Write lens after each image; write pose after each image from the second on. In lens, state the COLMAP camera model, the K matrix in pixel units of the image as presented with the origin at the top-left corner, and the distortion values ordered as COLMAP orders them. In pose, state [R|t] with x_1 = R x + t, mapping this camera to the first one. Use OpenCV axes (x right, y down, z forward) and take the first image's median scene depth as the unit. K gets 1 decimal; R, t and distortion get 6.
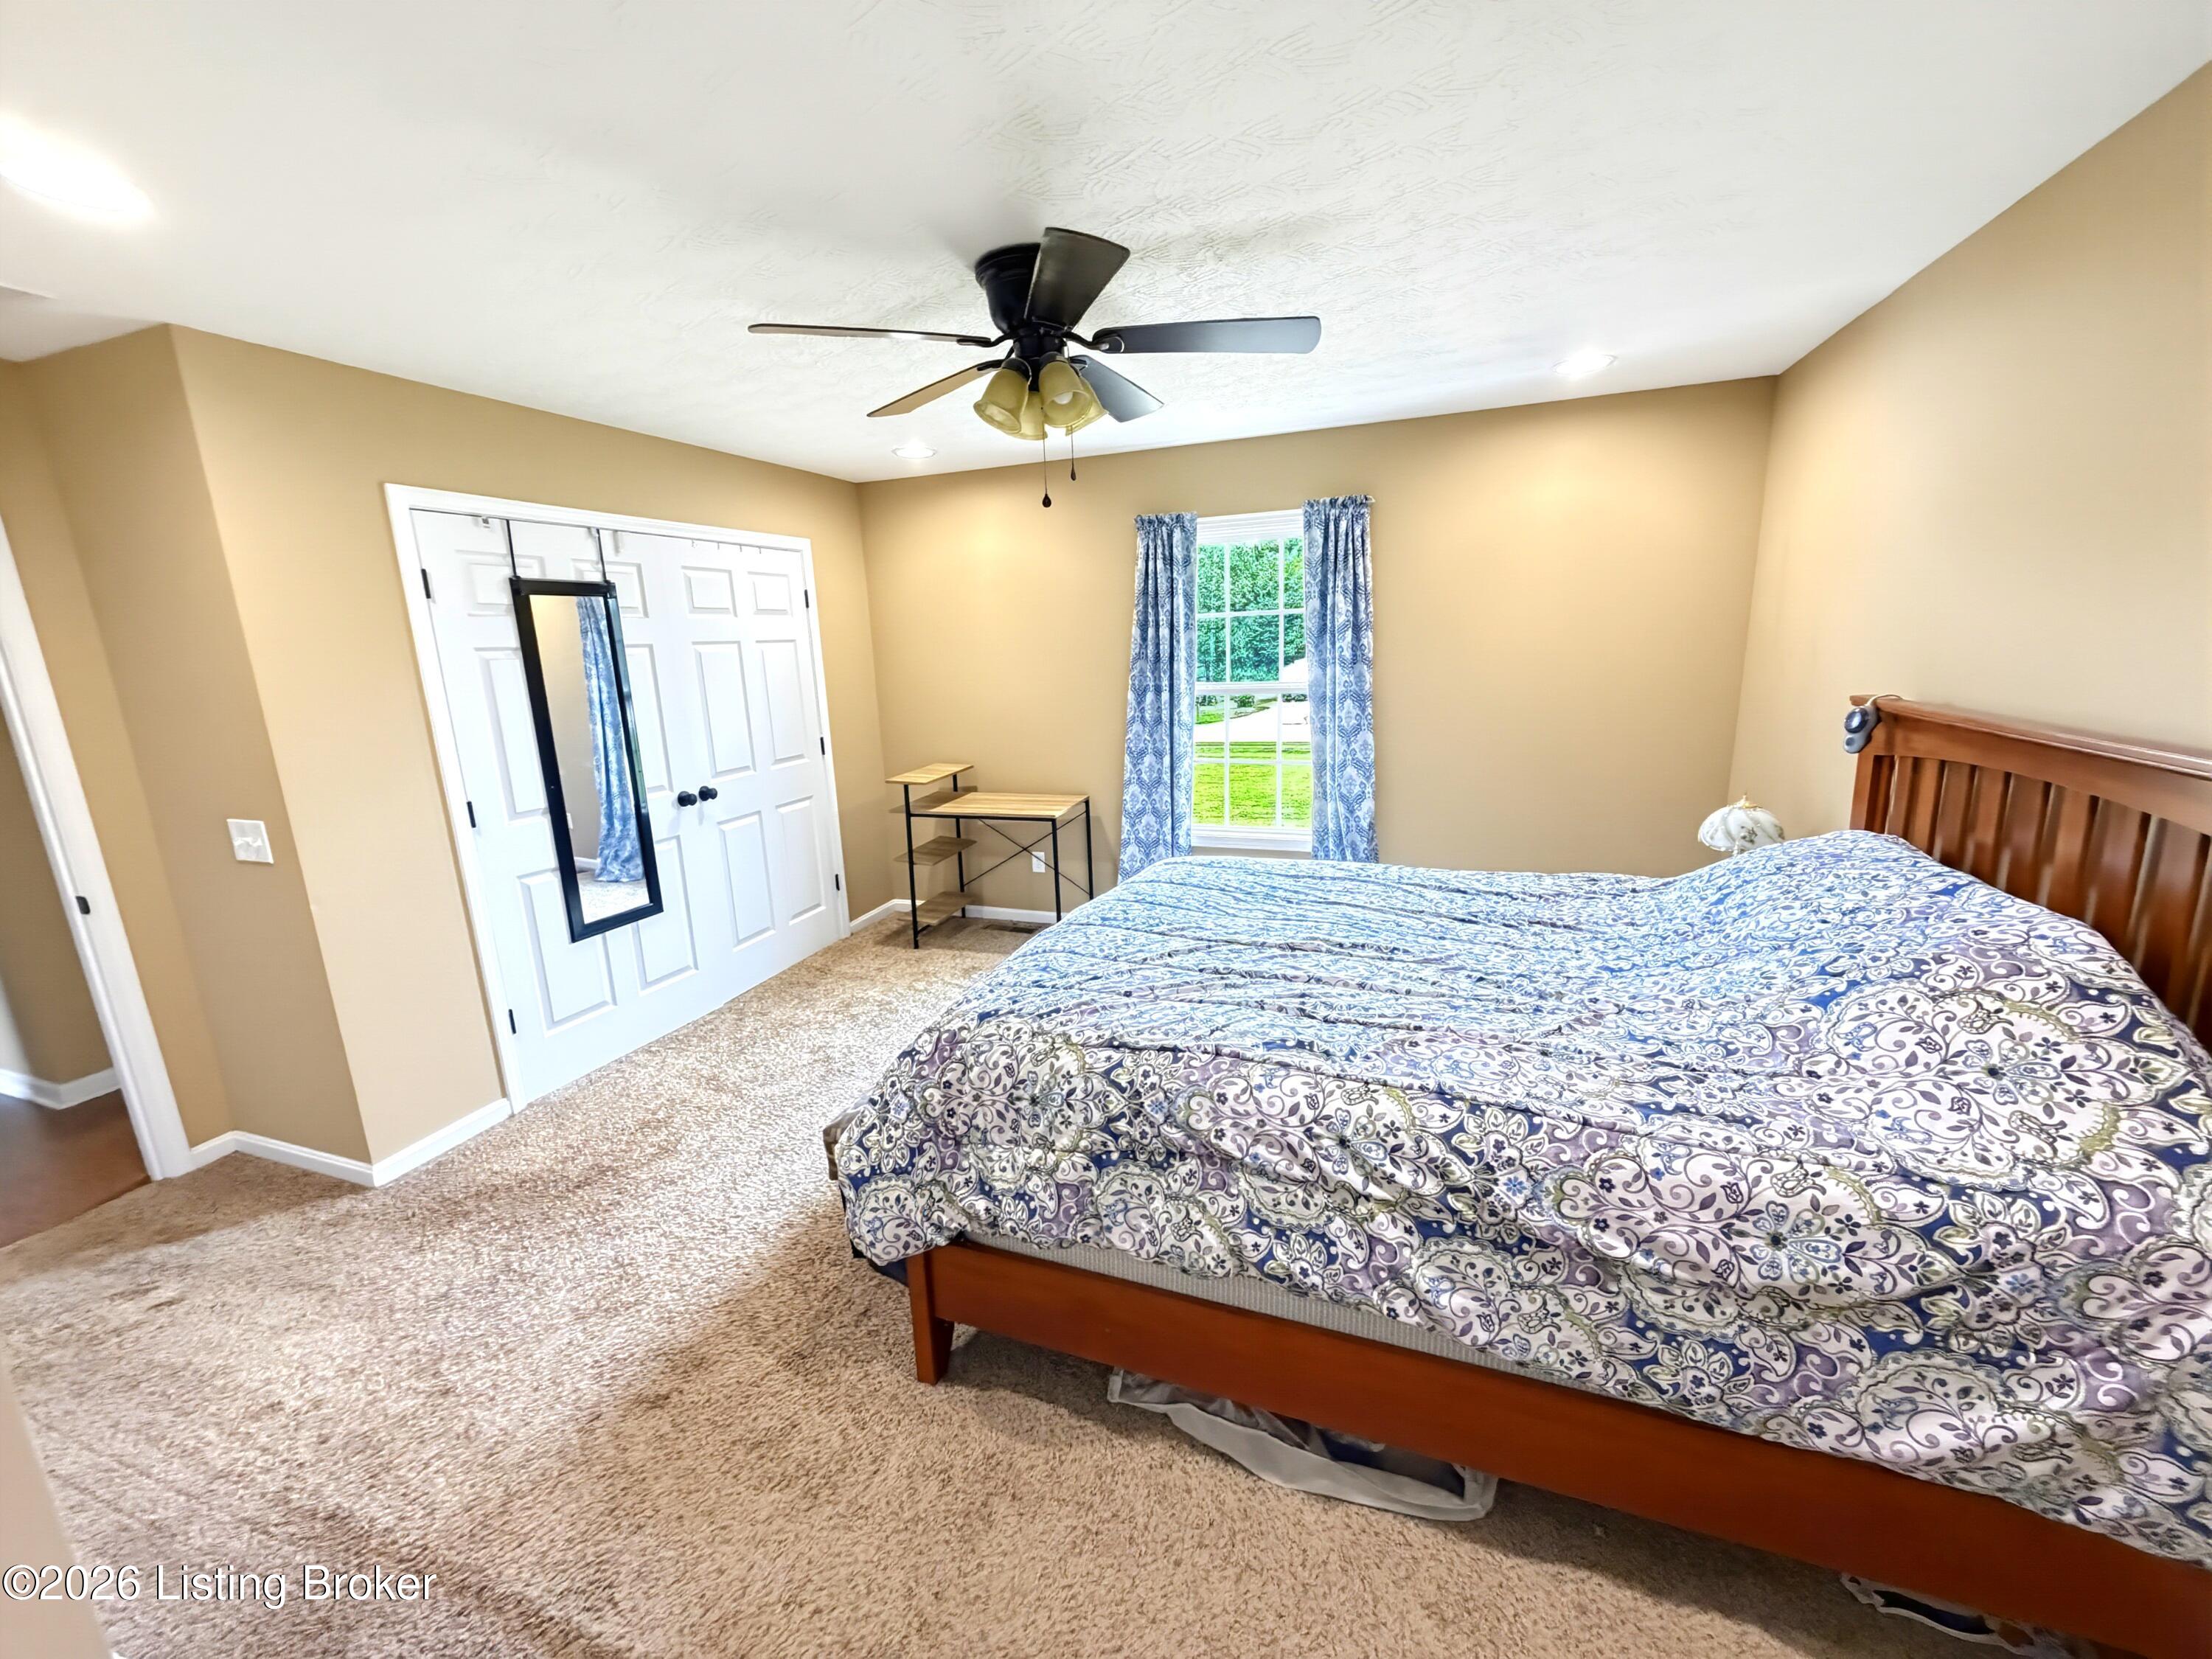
lens RADIAL K [[876.1, 0, 1106.0], [0, 876.1, 829.5], [0, 0, 1]] dist [0.001644, 0.000450]
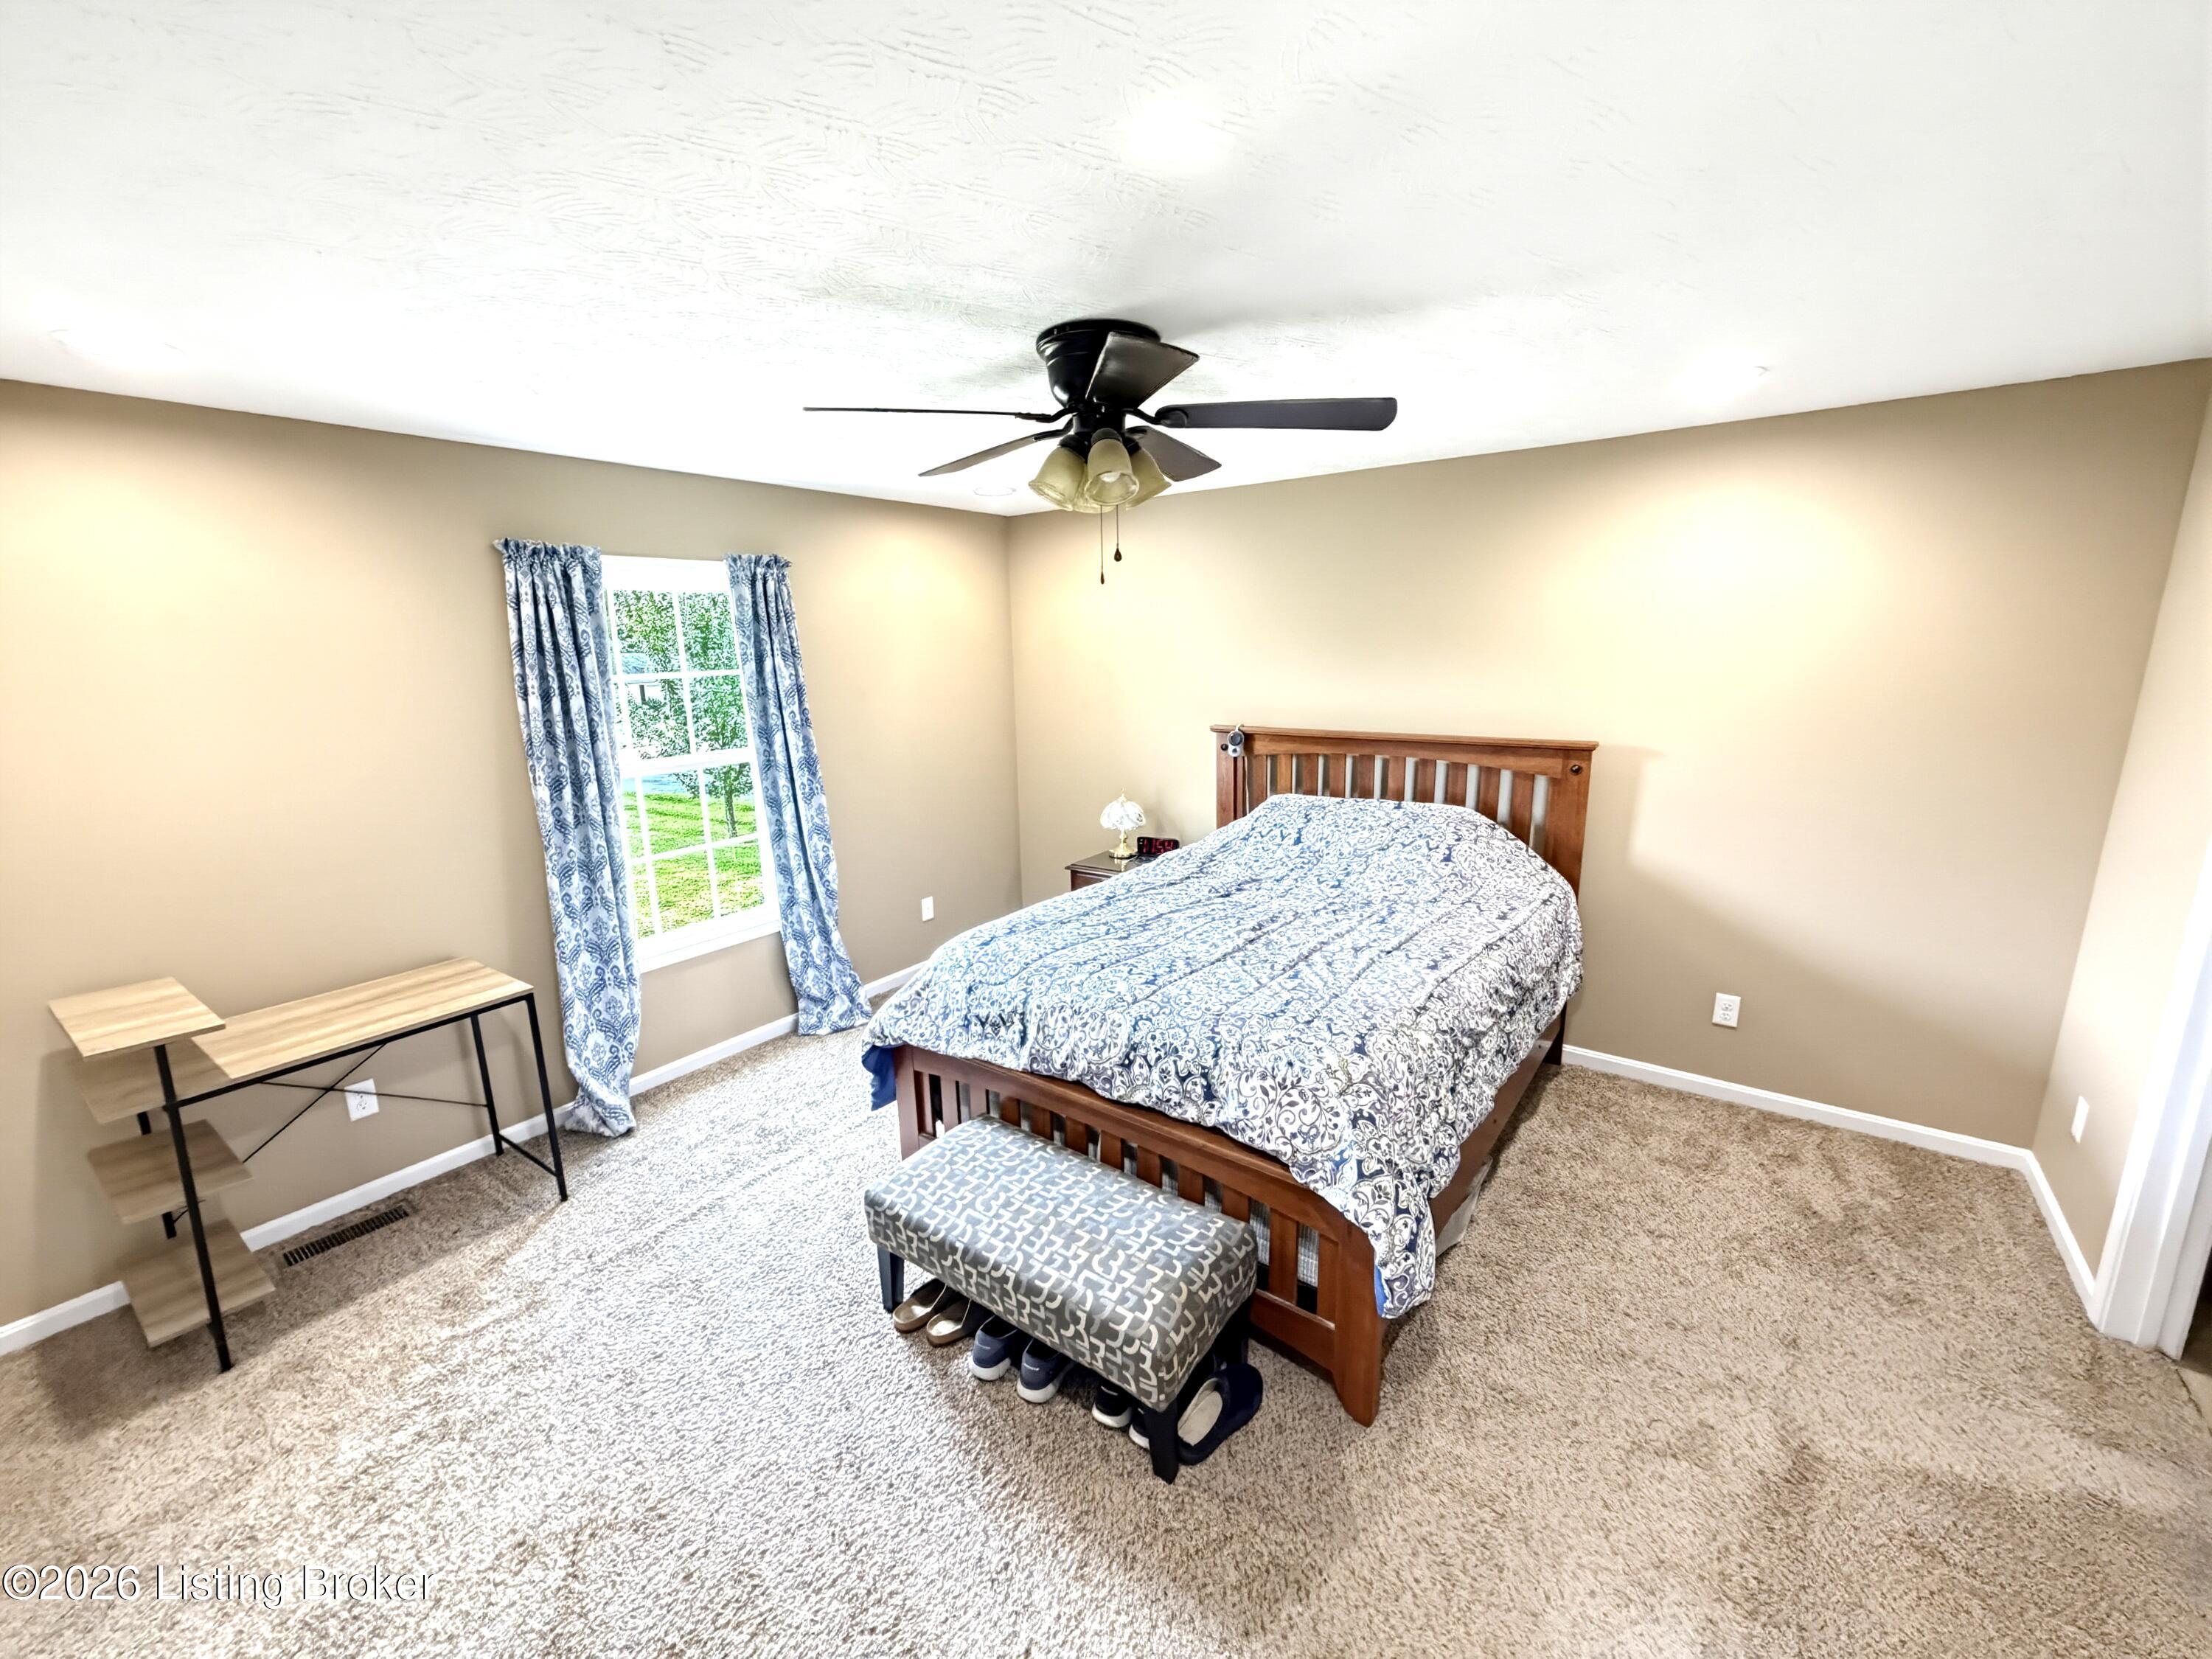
lens RADIAL K [[876.1, 0, 1106.0], [0, 876.1, 829.5], [0, 0, 1]] dist [0.001644, 0.000450]
pose [[0.289770, -0.173189, 0.941296, -0.558938], [0.218049, 0.969574, 0.111268, -0.116317], [-0.931927, 0.173006, 0.318717, 0.402622]]
